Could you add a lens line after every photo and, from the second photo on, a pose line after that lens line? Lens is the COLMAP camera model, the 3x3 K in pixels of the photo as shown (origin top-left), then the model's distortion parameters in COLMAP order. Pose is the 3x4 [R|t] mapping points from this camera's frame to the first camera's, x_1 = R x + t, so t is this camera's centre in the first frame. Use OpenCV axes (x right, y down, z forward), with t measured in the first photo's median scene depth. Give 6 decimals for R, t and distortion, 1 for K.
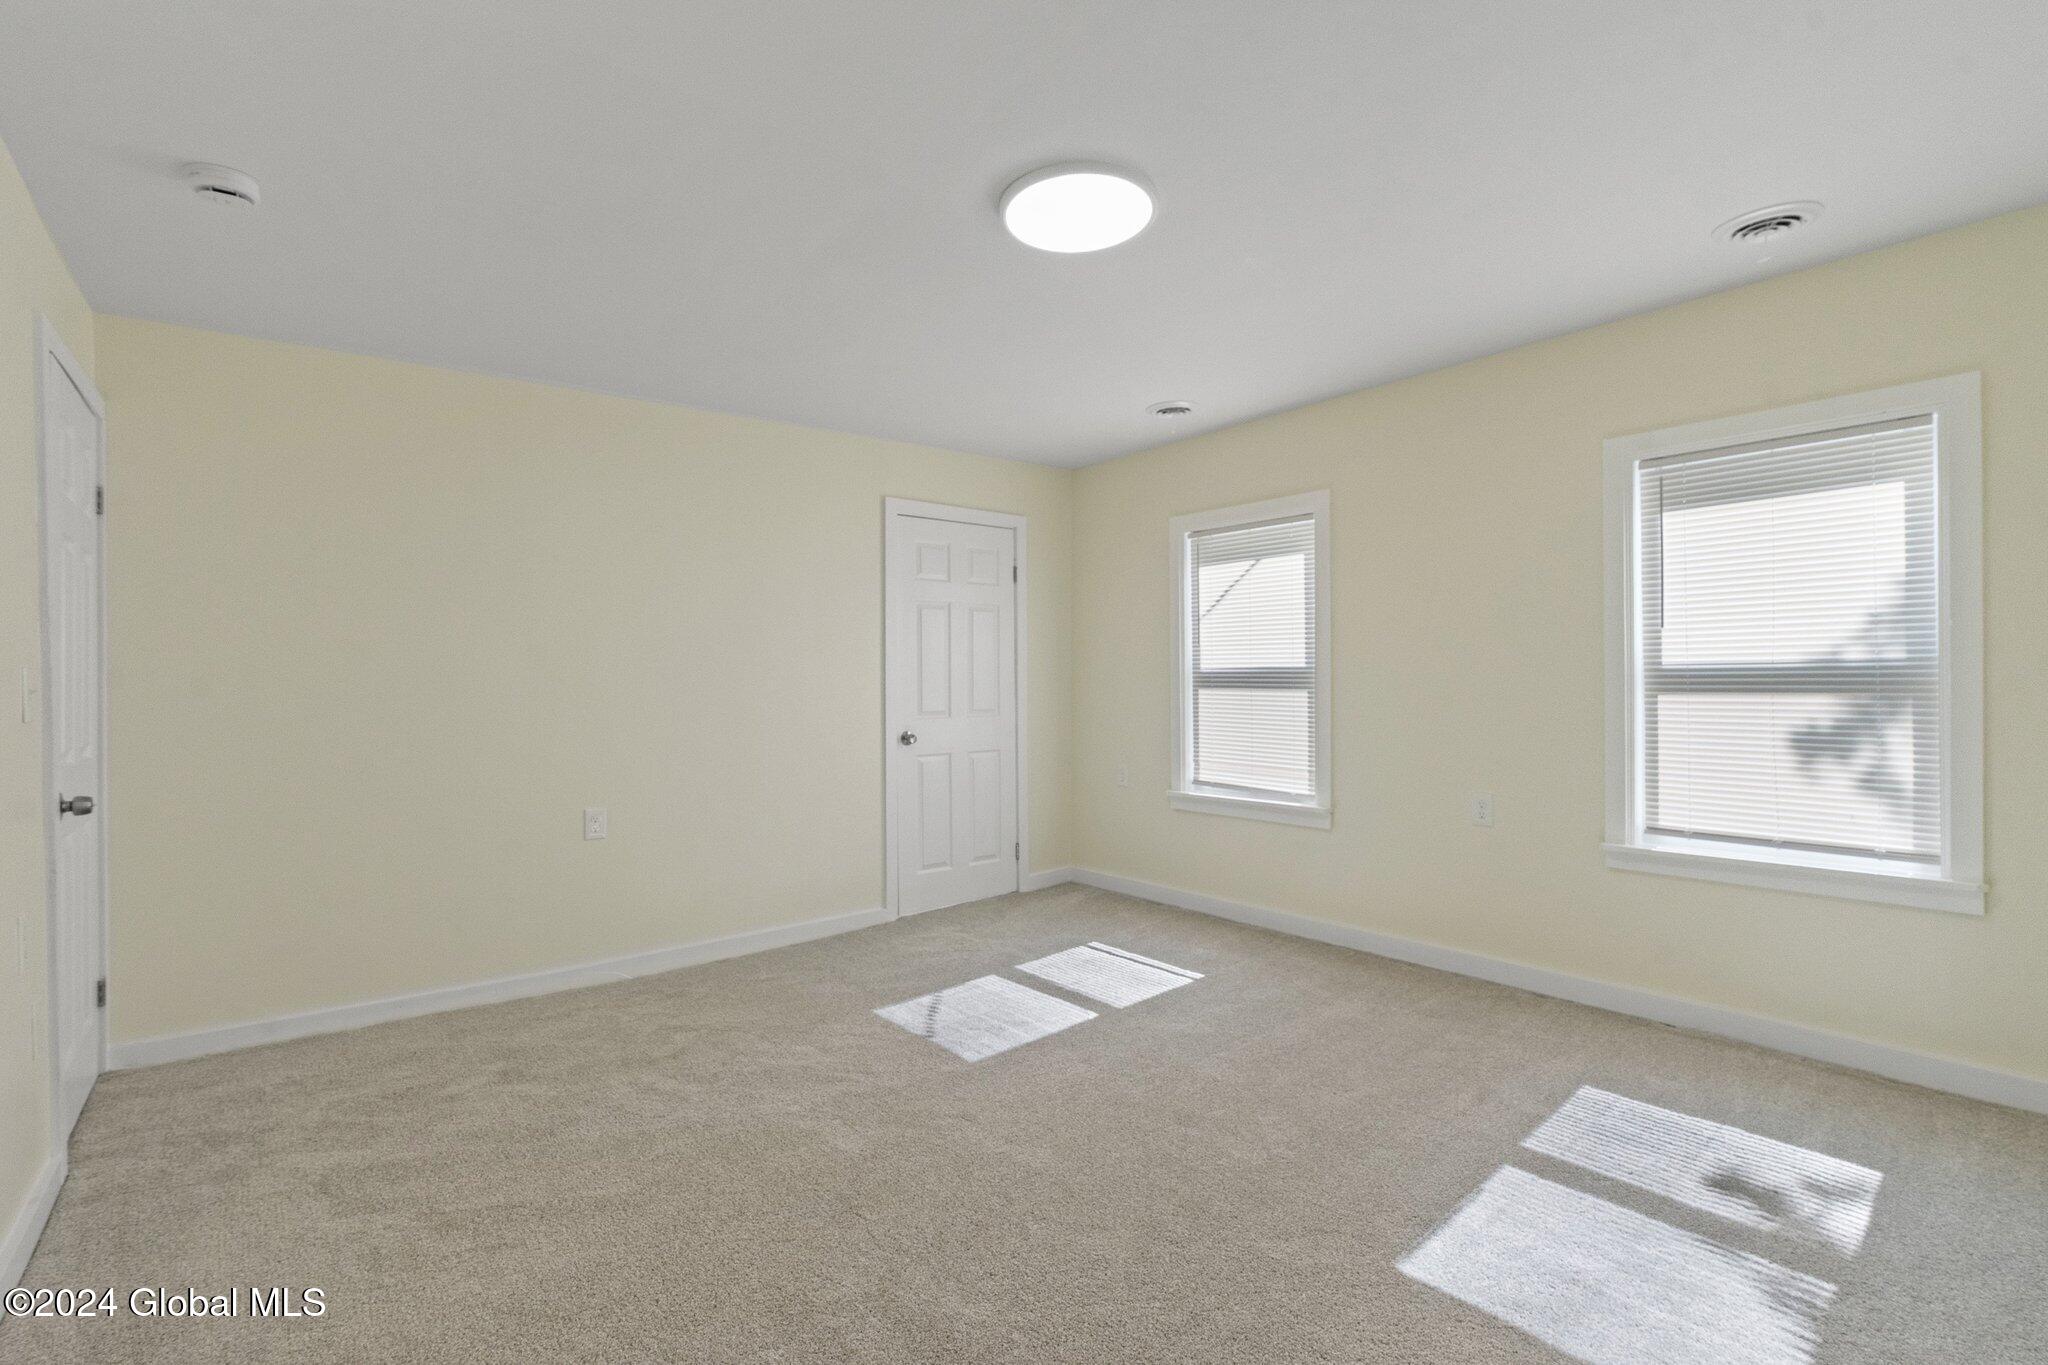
lens RADIAL K [[926.9, 0, 1002.4], [0, 926.9, 686.4], [0, 0, 1]] dist [-0.011779, 0.005966]
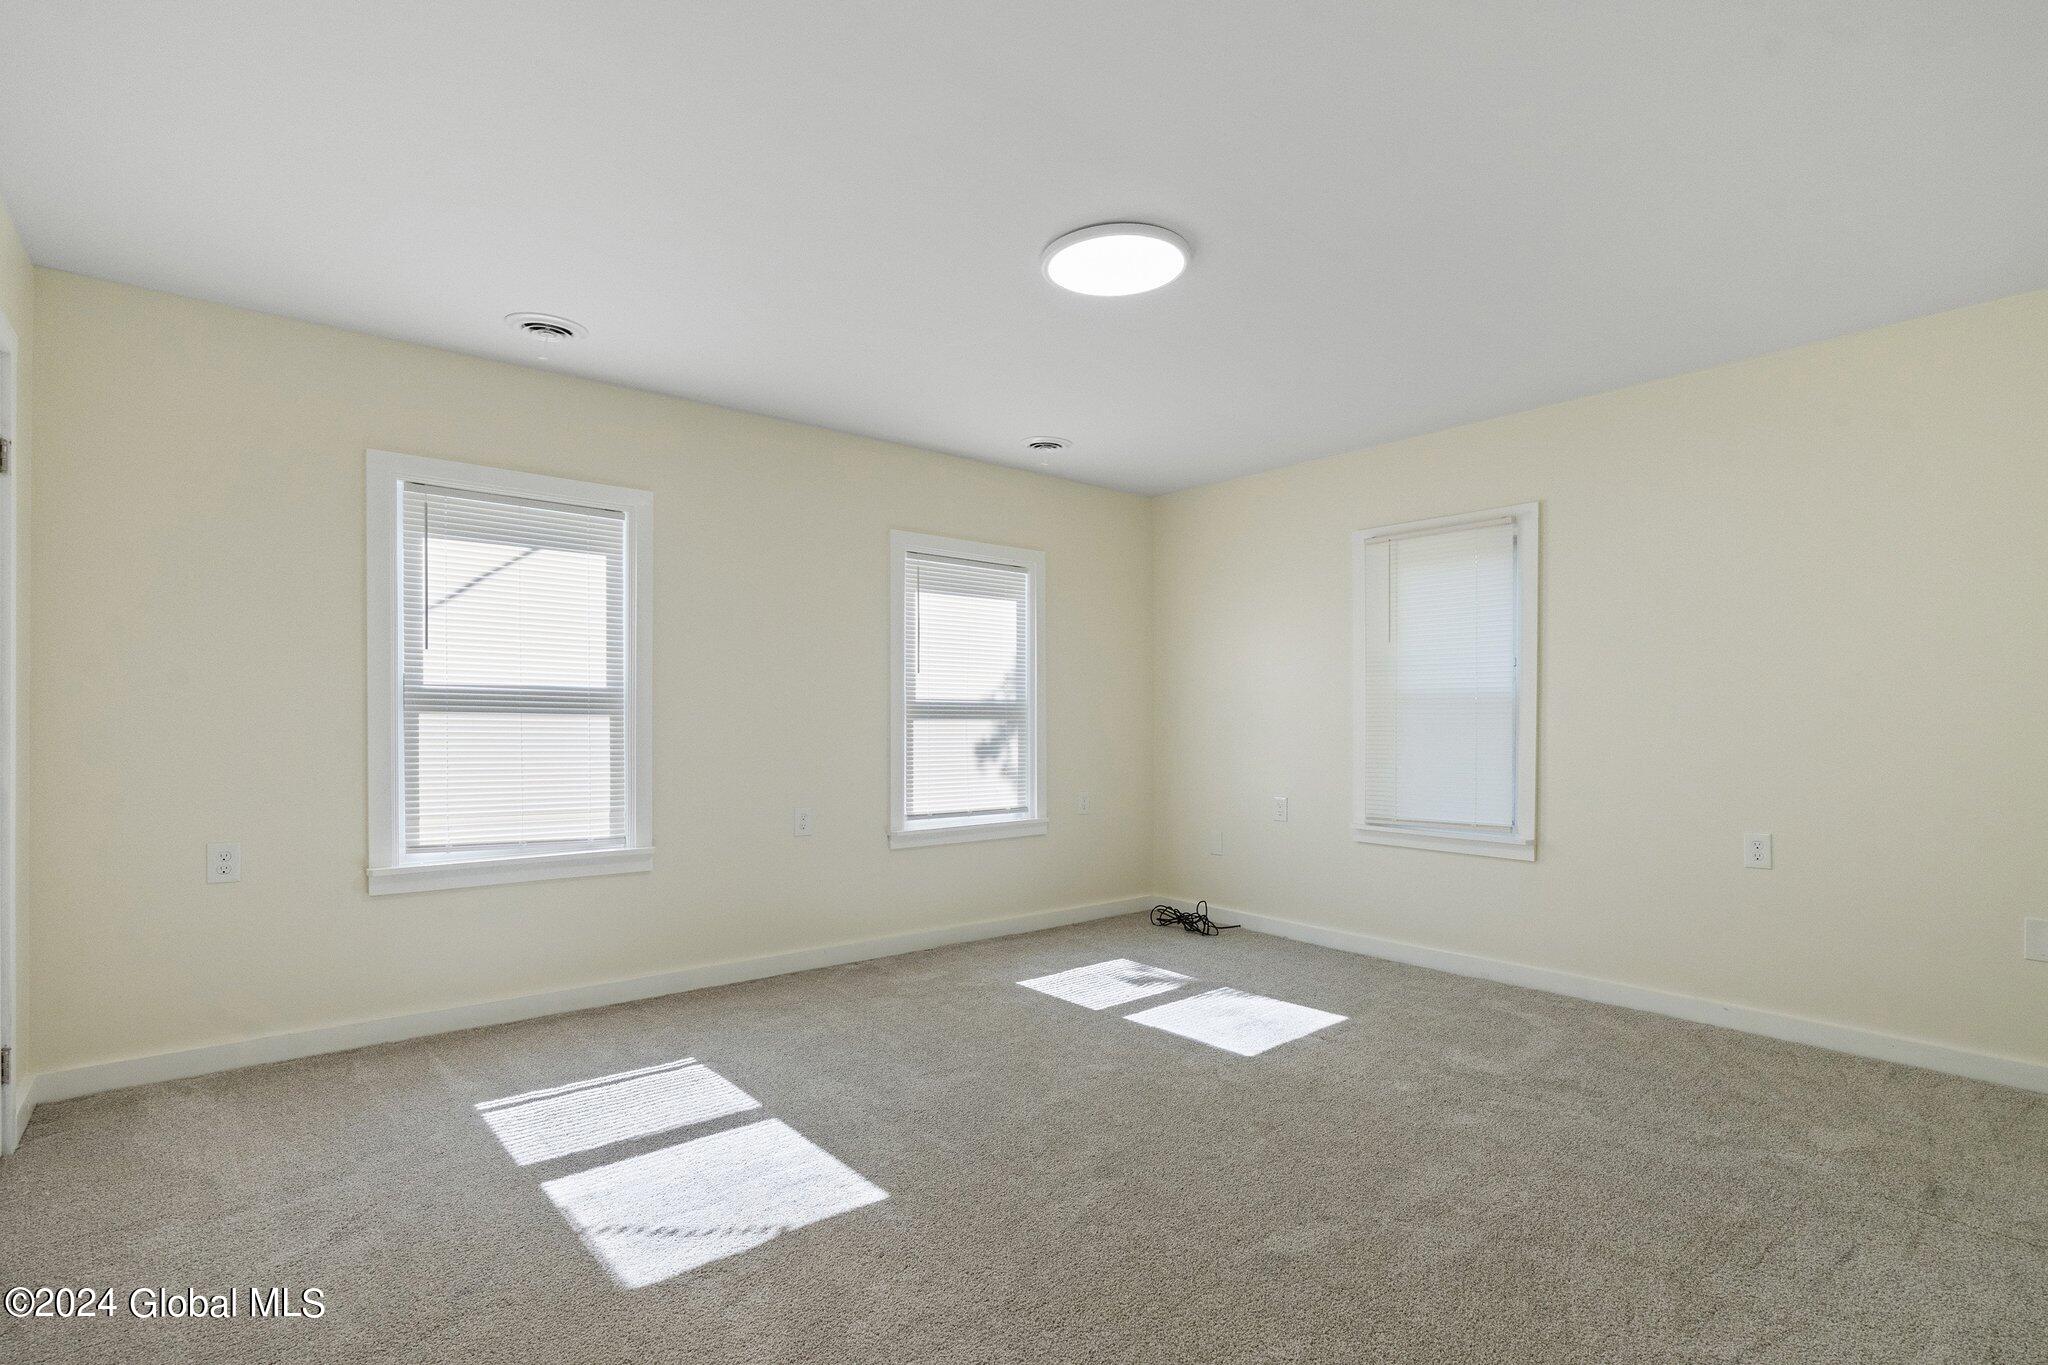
lens RADIAL K [[981.7, 0, 1035.4], [0, 981.7, 729.9], [0, 0, 1]] dist [-0.004026, 0.000030]
pose [[-0.024284, -0.002264, 0.999703, -0.792068], [-0.000405, 0.999997, 0.002255, 0.019837], [-0.999705, -0.000350, -0.024285, 0.846459]]
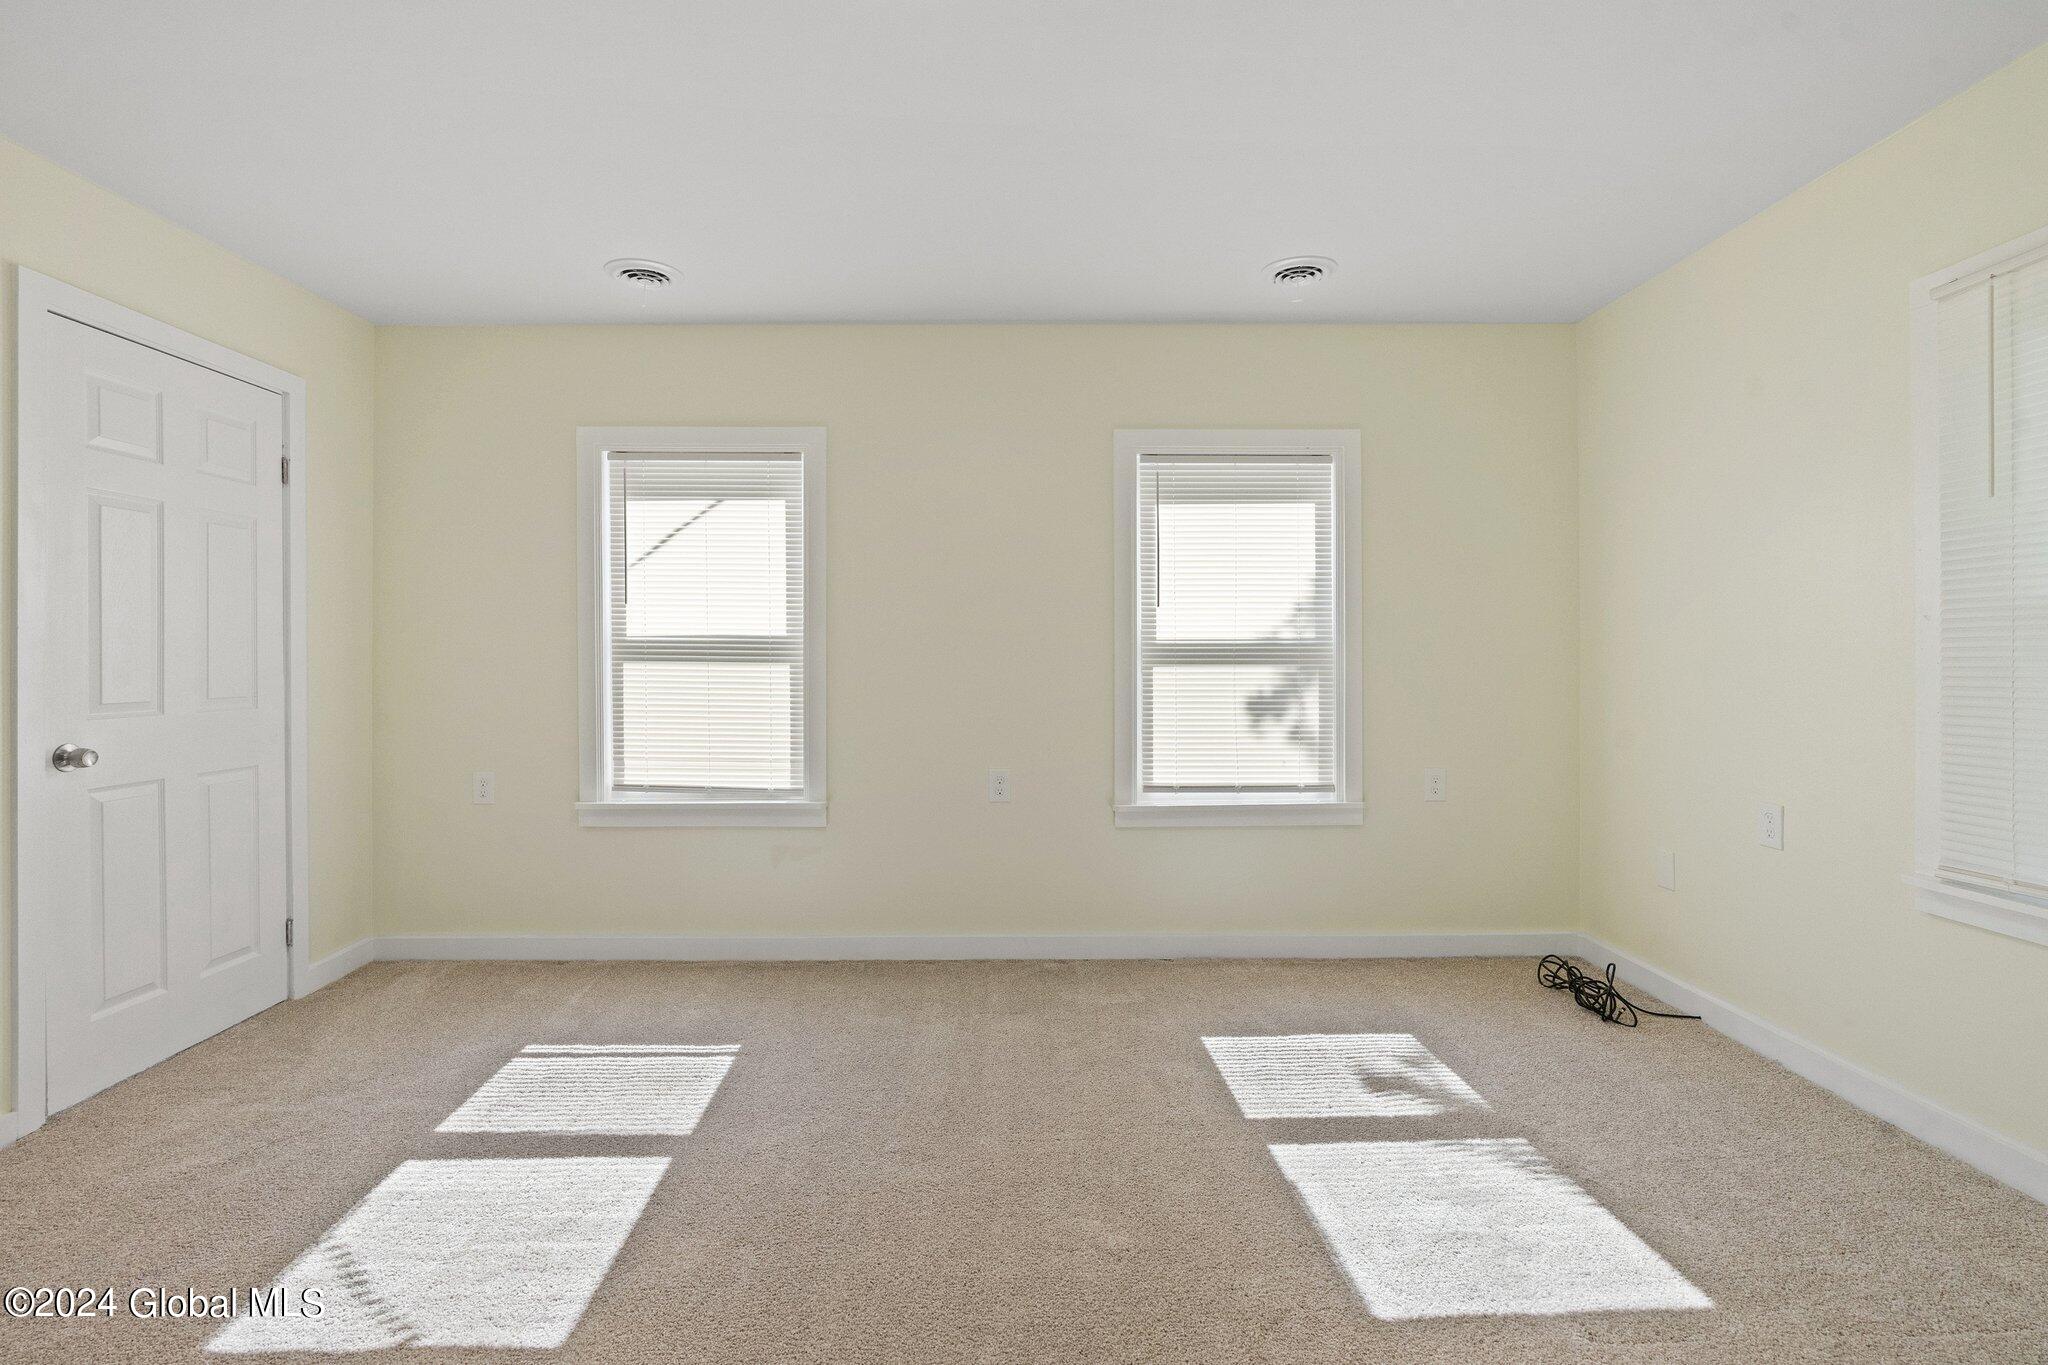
lens RADIAL K [[927.1, 0, 1020.2], [0, 927.1, 674.9], [0, 0, 1]] dist [-0.013888, 0.005093]
pose [[0.615753, -0.004791, 0.787924, -0.270653], [0.000184, 0.999982, 0.005937, 0.012034], [-0.787939, -0.003511, 0.615743, 0.433698]]
